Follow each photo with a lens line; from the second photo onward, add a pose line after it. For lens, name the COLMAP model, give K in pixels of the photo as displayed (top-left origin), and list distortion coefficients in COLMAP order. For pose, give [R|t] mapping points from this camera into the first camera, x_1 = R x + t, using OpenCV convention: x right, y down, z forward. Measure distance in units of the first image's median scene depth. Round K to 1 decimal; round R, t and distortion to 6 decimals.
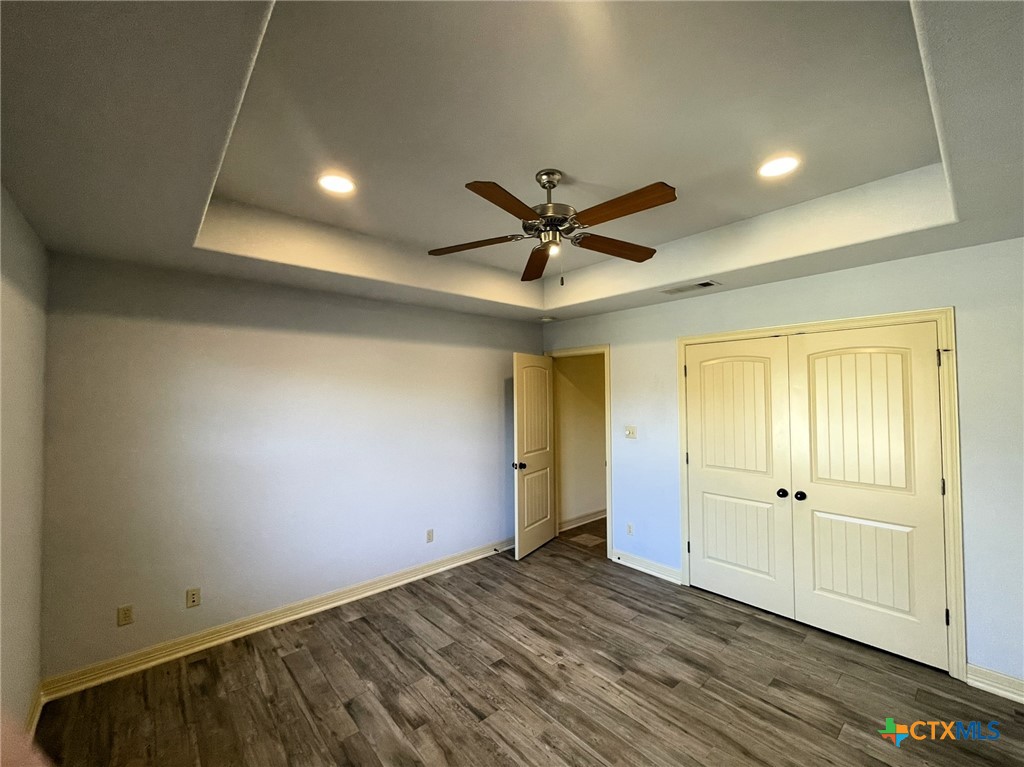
lens RADIAL K [[421.5, 0, 512.0], [0, 421.5, 383.5], [0, 0, 1]] dist [-0.000554, -0.000109]
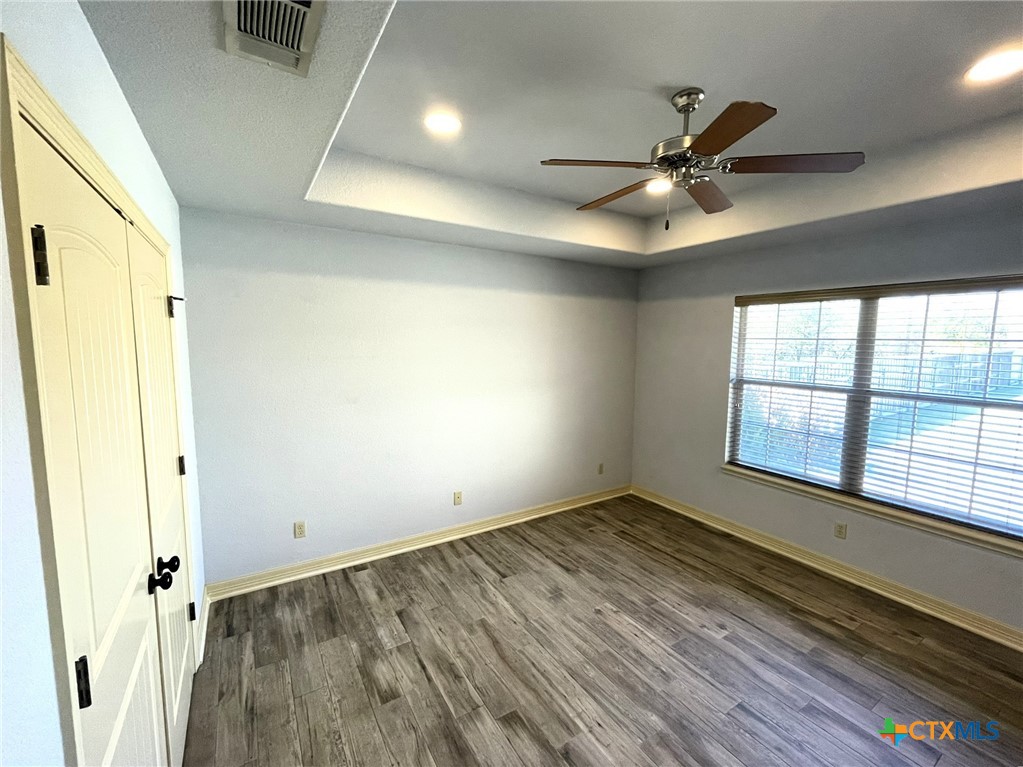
lens RADIAL K [[426.7, 0, 511.5], [0, 426.7, 383.5], [0, 0, 1]] dist [-0.000087, -0.000306]
pose [[-0.986869, -0.020251, 0.160251, 0.275761], [-0.007971, 0.997007, 0.076901, 0.016229], [-0.161328, 0.074614, -0.984076, 1.851772]]
